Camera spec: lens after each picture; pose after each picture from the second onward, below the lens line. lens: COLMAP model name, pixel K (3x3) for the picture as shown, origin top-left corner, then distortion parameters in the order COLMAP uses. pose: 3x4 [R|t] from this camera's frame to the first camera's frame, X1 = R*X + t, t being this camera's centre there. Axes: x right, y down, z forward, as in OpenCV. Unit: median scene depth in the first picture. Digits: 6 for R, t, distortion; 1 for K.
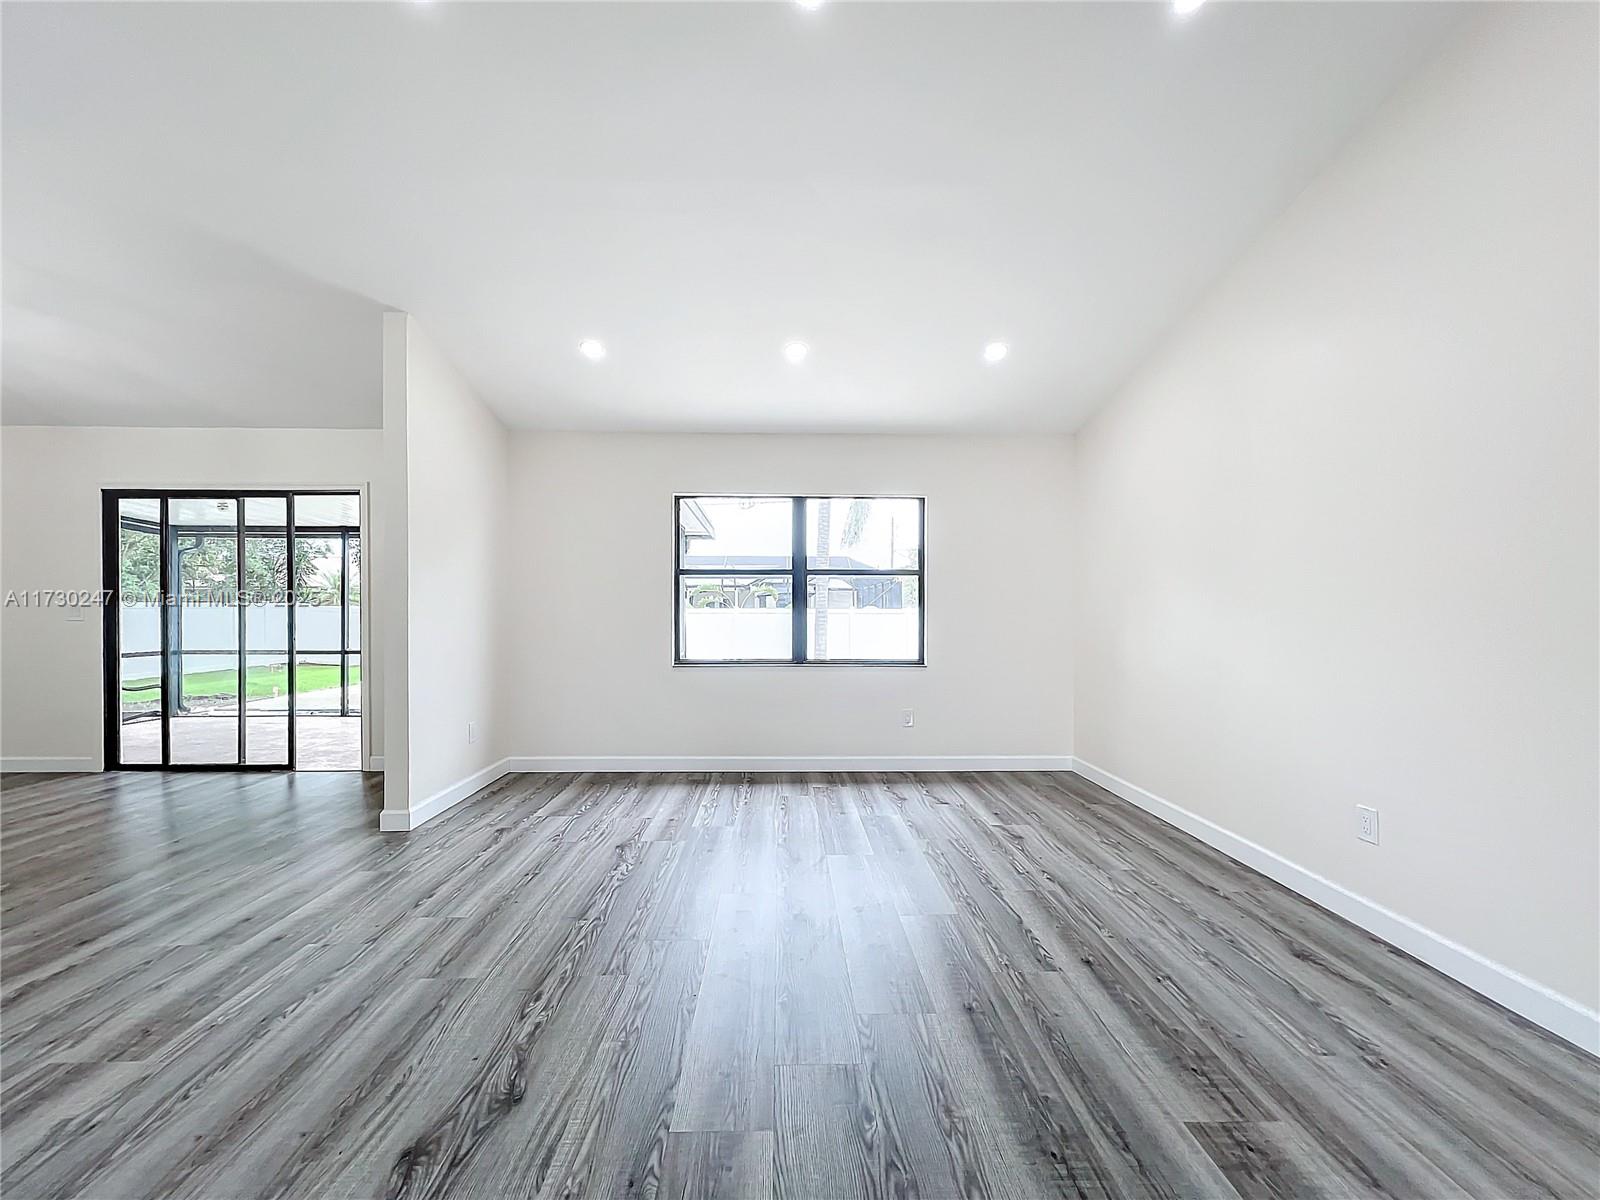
lens RADIAL K [[651.4, 0, 806.0], [0, 651.4, 627.5], [0, 0, 1]] dist [-0.000569, 0.000414]
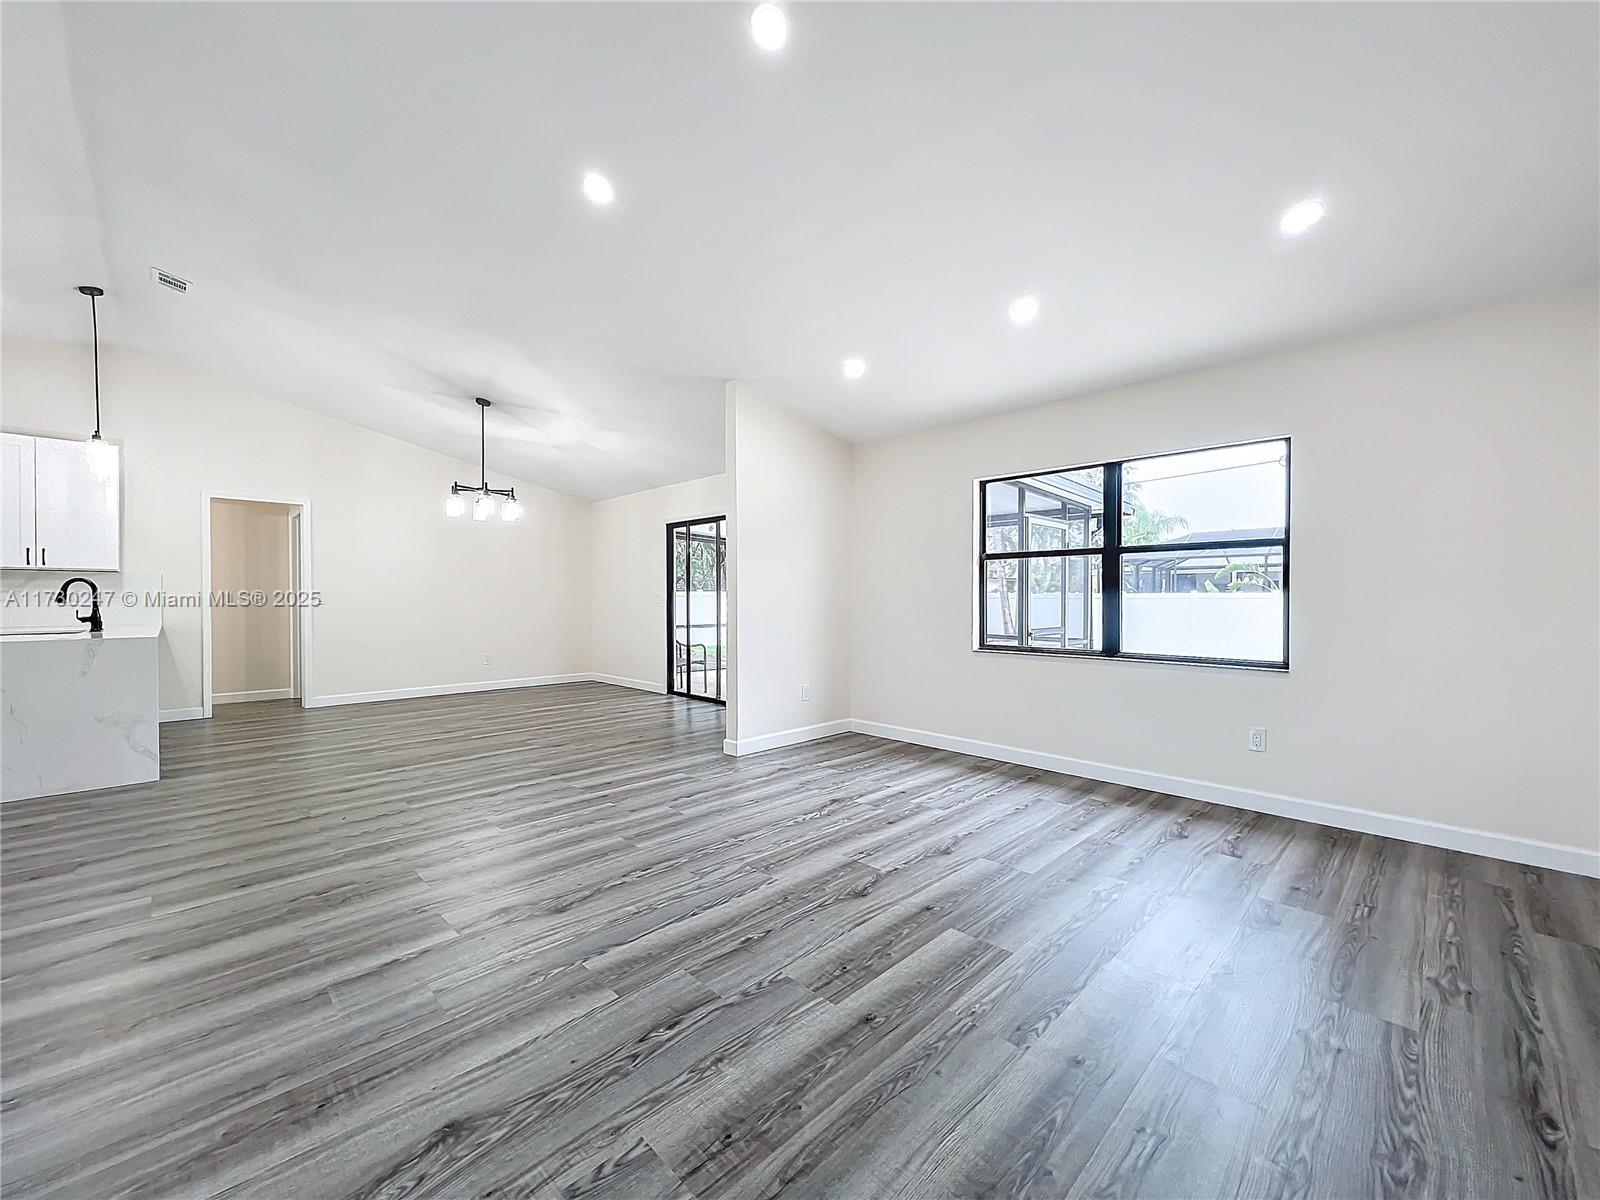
lens RADIAL K [[651.4, 0, 806.0], [0, 651.4, 627.5], [0, 0, 1]] dist [-0.000569, 0.000414]
pose [[0.682164, 0.032531, -0.730475, 0.406367], [-0.016133, 0.999436, 0.029443, -0.002716], [0.731021, -0.008300, 0.682304, 0.141175]]
